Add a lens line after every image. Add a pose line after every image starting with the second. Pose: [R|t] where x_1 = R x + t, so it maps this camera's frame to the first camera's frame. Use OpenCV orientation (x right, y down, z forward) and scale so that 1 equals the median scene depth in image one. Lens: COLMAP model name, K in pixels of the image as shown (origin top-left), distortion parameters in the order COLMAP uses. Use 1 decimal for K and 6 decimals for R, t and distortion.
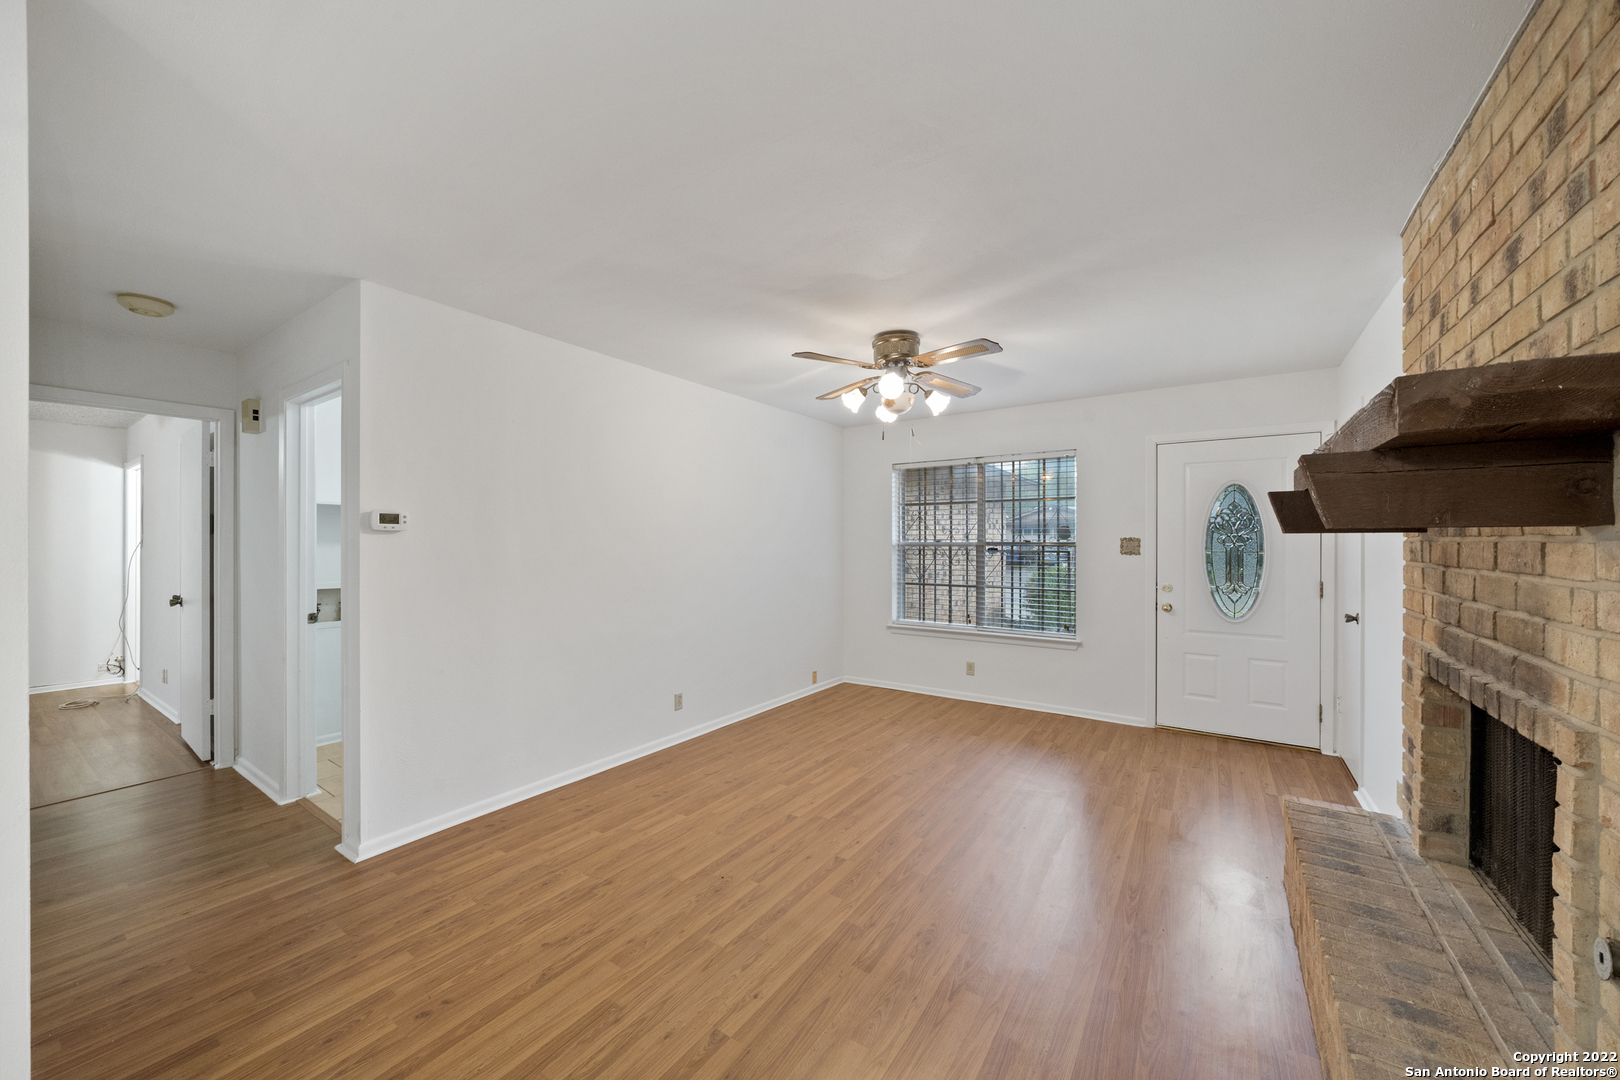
lens RADIAL K [[597.8, 0, 809.4], [0, 597.8, 542.1], [0, 0, 1]] dist [-0.007844, 0.000844]
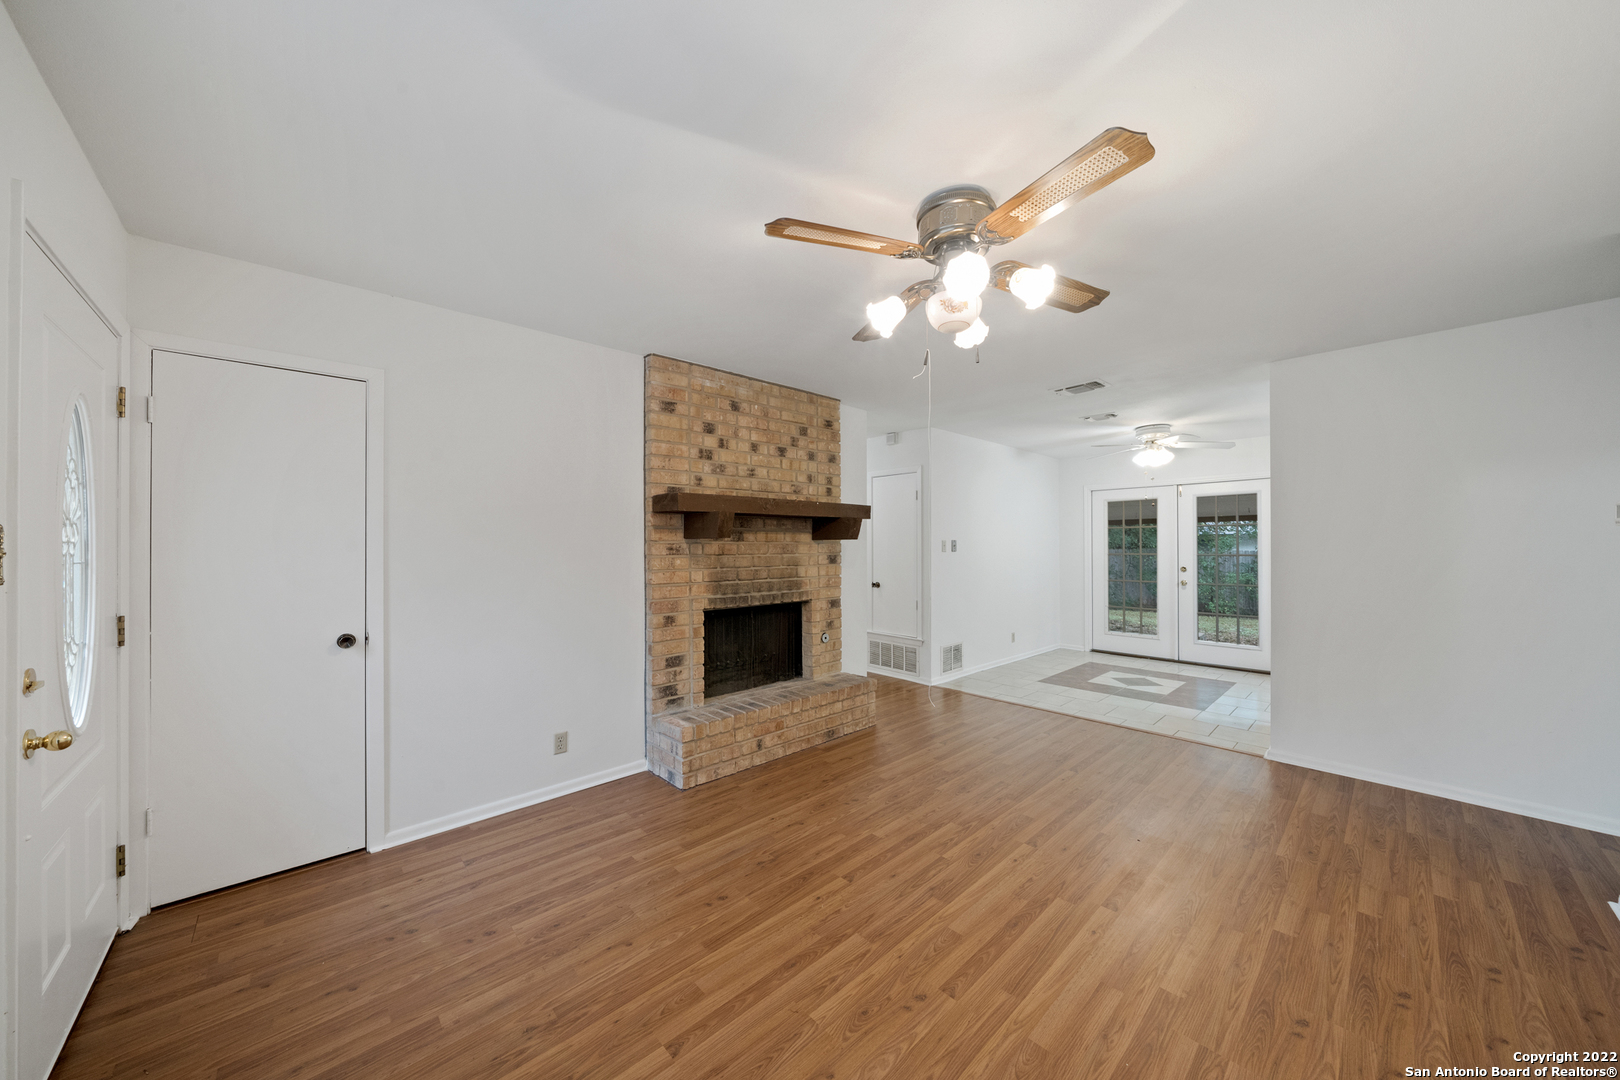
lens RADIAL K [[558.8, 0, 810.6], [0, 558.8, 540.8], [0, 0, 1]] dist [-0.006255, -0.000057]
pose [[-0.975375, 0.003485, 0.220526, 0.168937], [0.001539, 0.999958, -0.008996, 0.004450], [-0.220548, -0.008435, -0.975340, 1.633891]]
